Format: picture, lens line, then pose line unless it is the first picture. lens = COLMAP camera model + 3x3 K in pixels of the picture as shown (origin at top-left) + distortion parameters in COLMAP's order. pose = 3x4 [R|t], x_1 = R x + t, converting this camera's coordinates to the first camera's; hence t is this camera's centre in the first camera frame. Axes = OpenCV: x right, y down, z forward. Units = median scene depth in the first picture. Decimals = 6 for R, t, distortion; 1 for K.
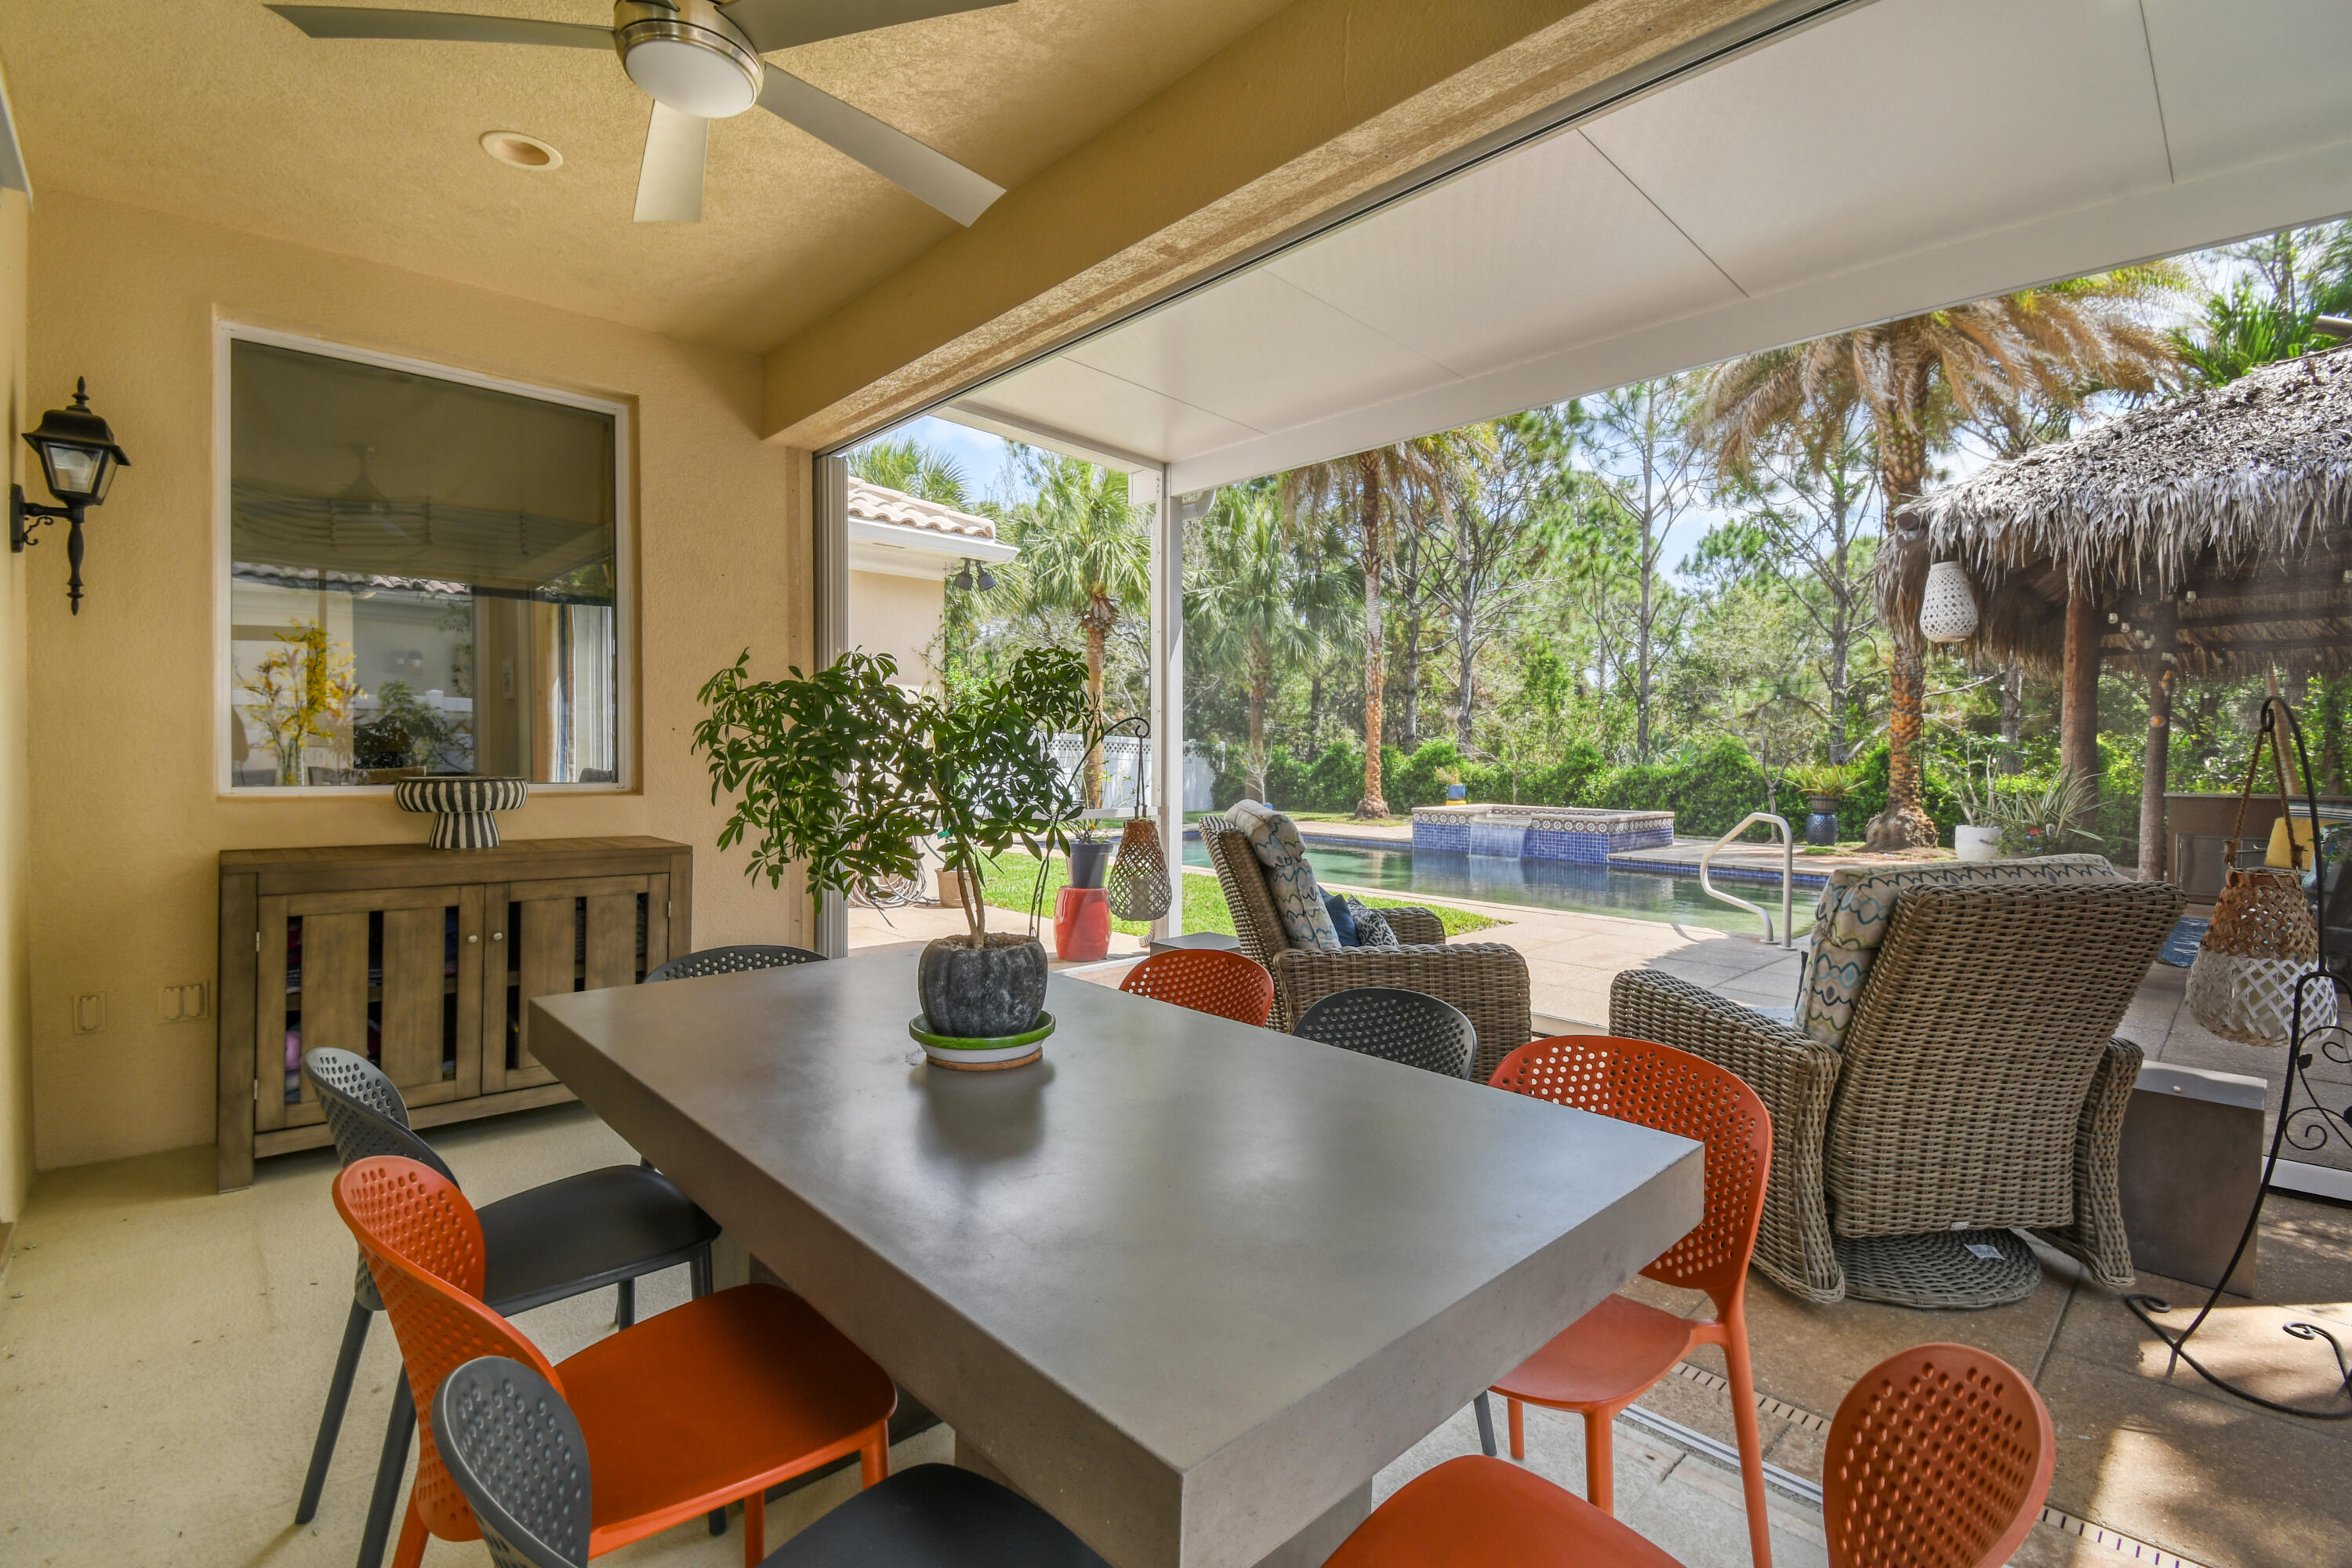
lens RADIAL K [[1063.6, 0, 1186.2], [0, 1063.6, 750.6], [0, 0, 1]] dist [-0.002373, -0.012811]
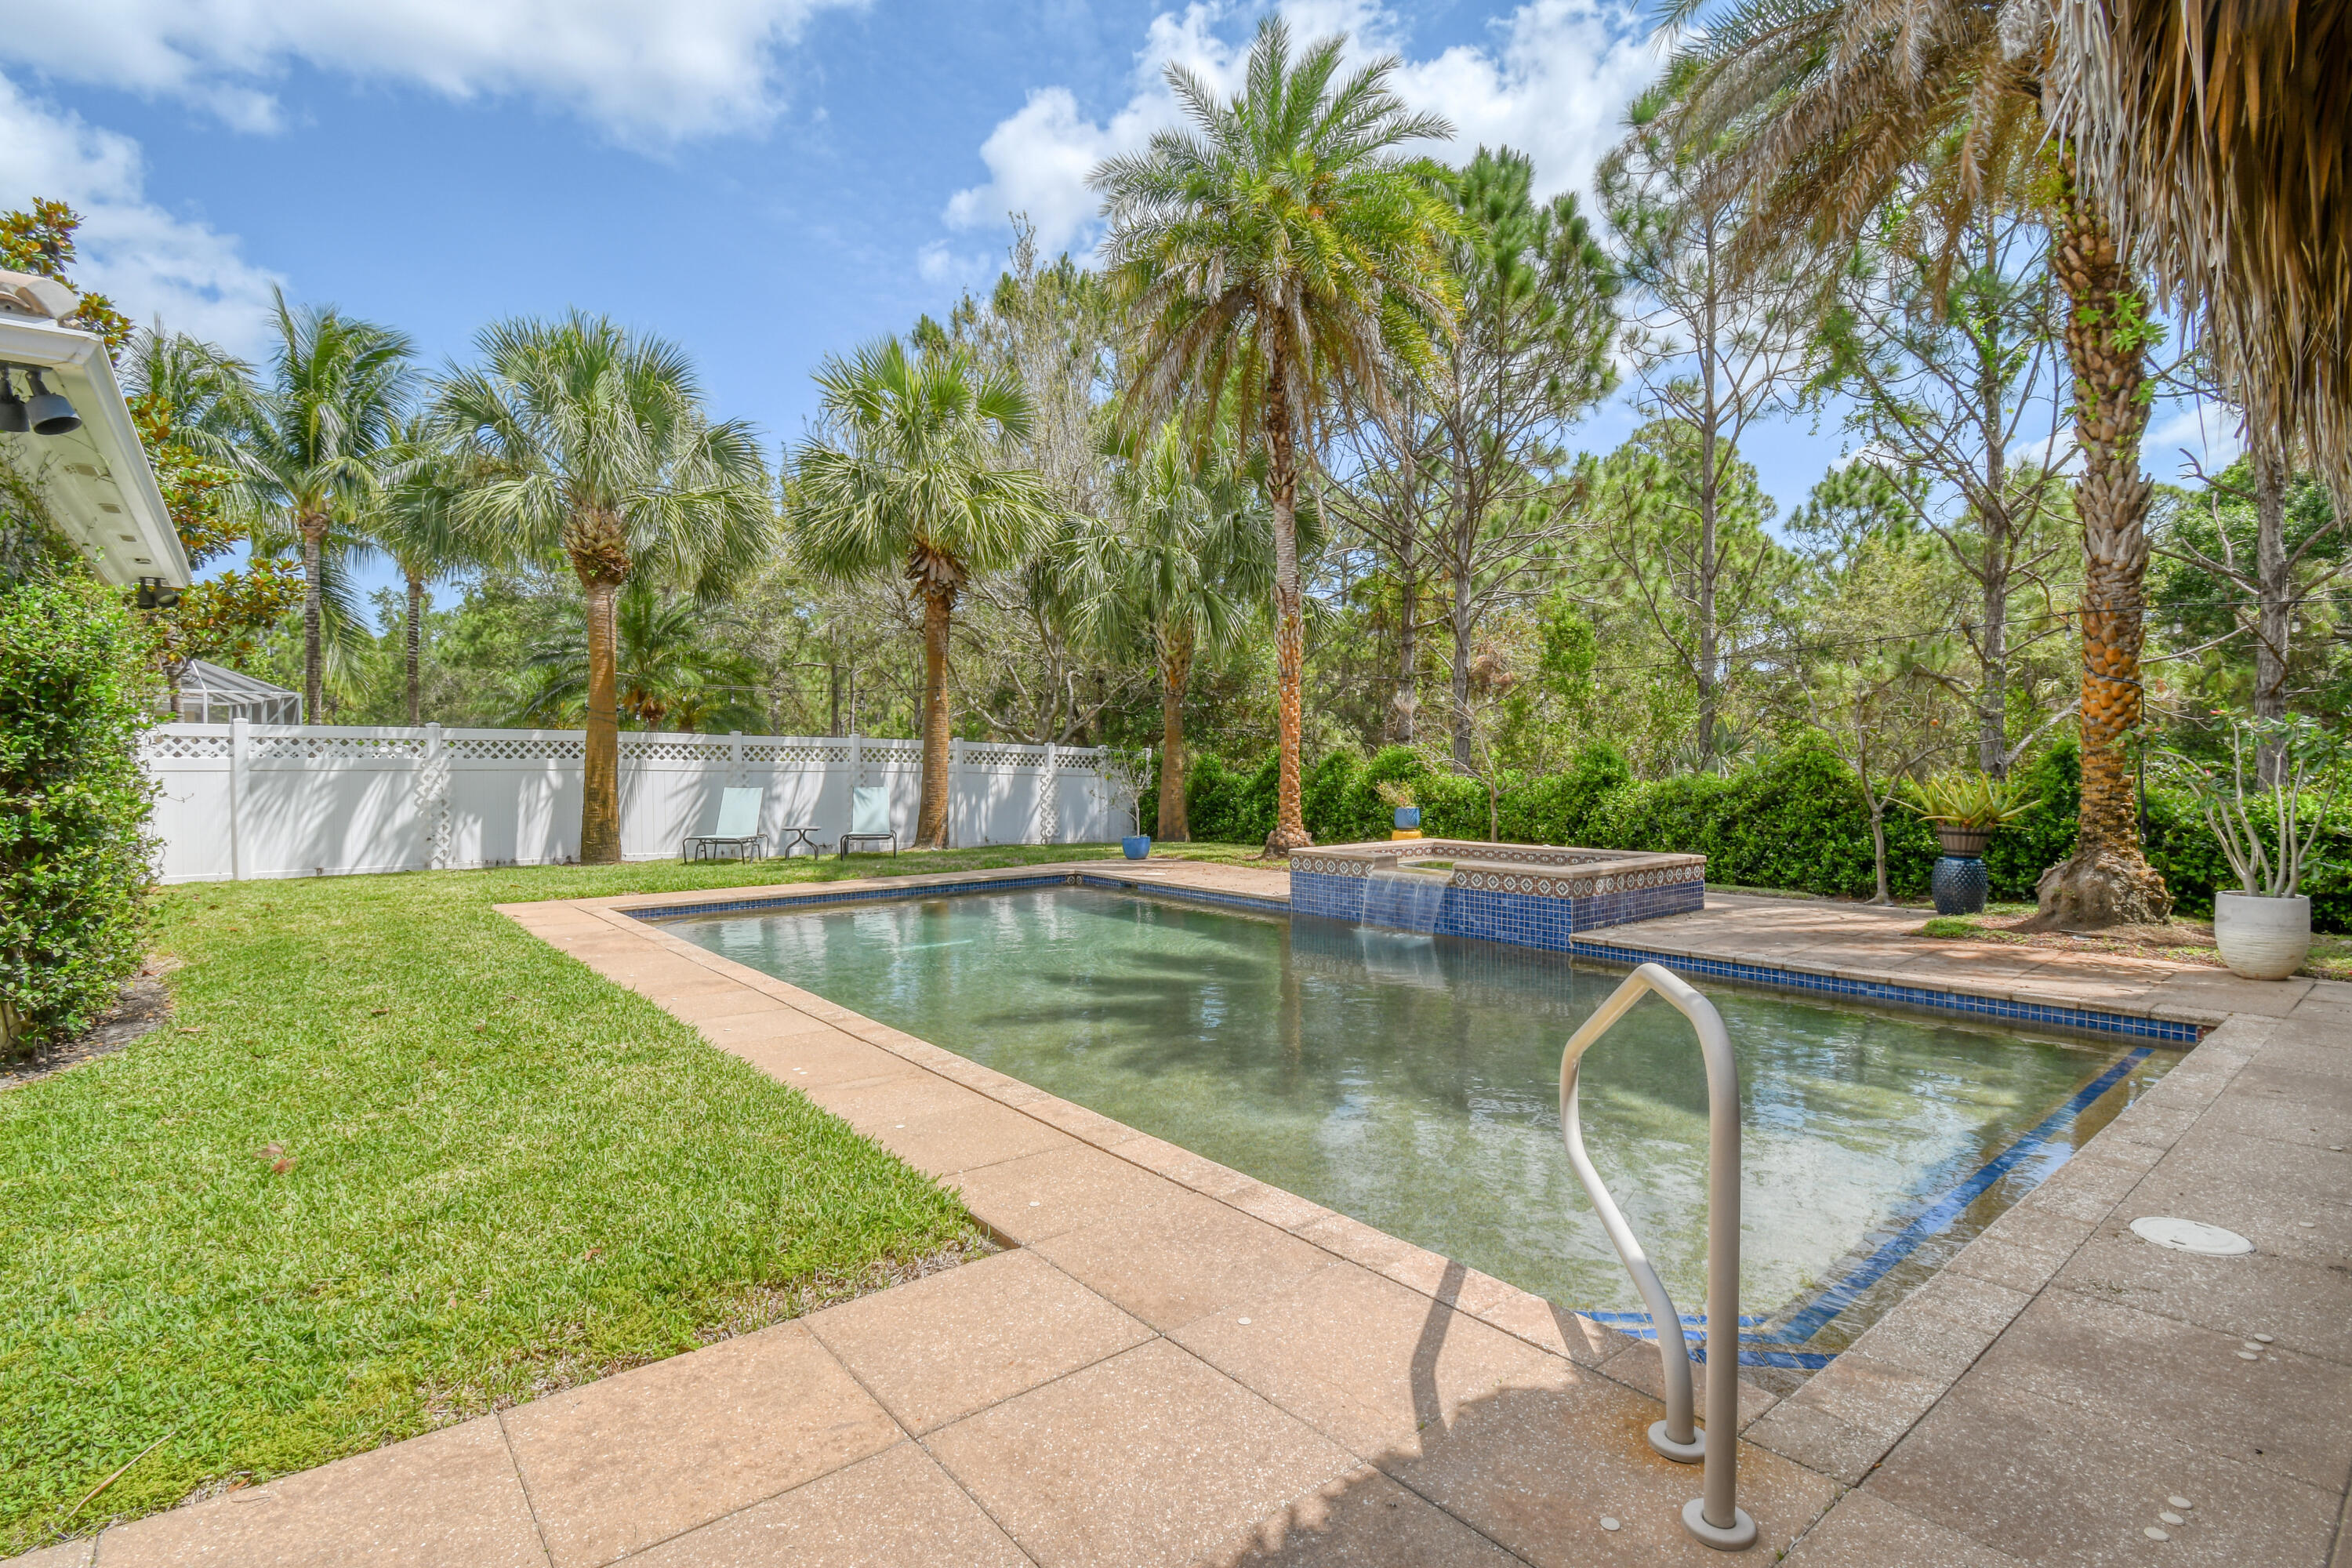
lens RADIAL K [[1138.0, 0, 1191.8], [0, 1138.0, 768.9], [0, 0, 1]] dist [-0.017264, -0.008961]
pose [[0.997169, -0.011398, -0.074321, 0.190502], [0.011966, 0.999902, 0.007206, 0.000606], [0.074231, -0.008074, 0.997208, 0.297609]]
